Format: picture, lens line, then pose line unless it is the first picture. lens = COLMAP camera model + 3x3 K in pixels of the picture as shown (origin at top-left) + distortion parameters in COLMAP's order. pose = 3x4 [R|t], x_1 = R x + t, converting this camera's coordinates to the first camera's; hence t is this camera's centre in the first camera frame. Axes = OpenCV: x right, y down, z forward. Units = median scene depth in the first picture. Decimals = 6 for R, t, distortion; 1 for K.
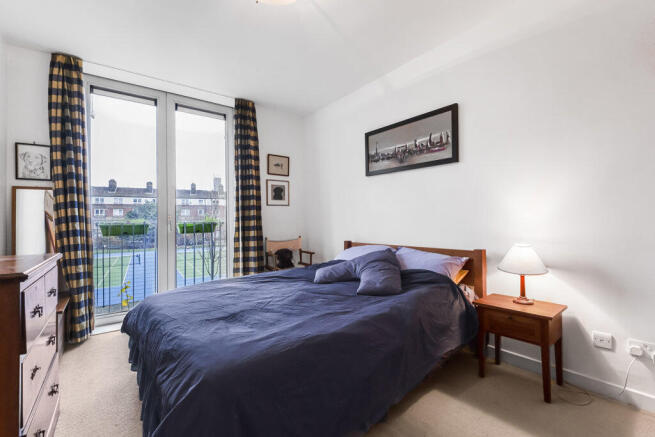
lens RADIAL K [[292.4, 0, 344.2], [0, 292.4, 218.3], [0, 0, 1]] dist [0.027533, -0.018085]
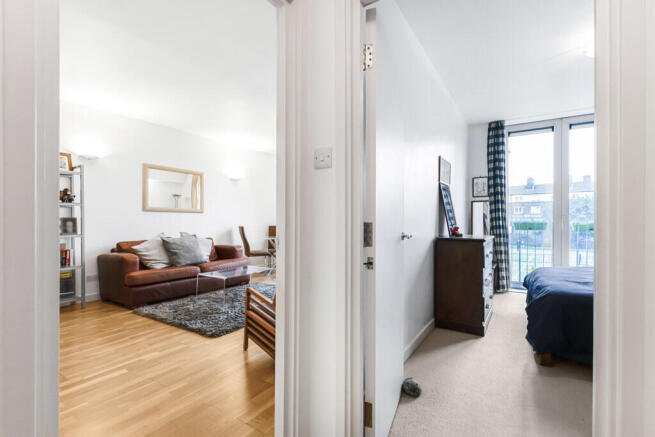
lens RADIAL K [[292.4, 0, 344.2], [0, 292.4, 218.3], [0, 0, 1]] dist [0.027533, -0.018085]
pose [[0.340428, 0.009034, -0.940227, 0.364865], [-0.001615, 0.999958, 0.009024, -0.012859], [0.940269, -0.001554, 0.340428, -0.406204]]
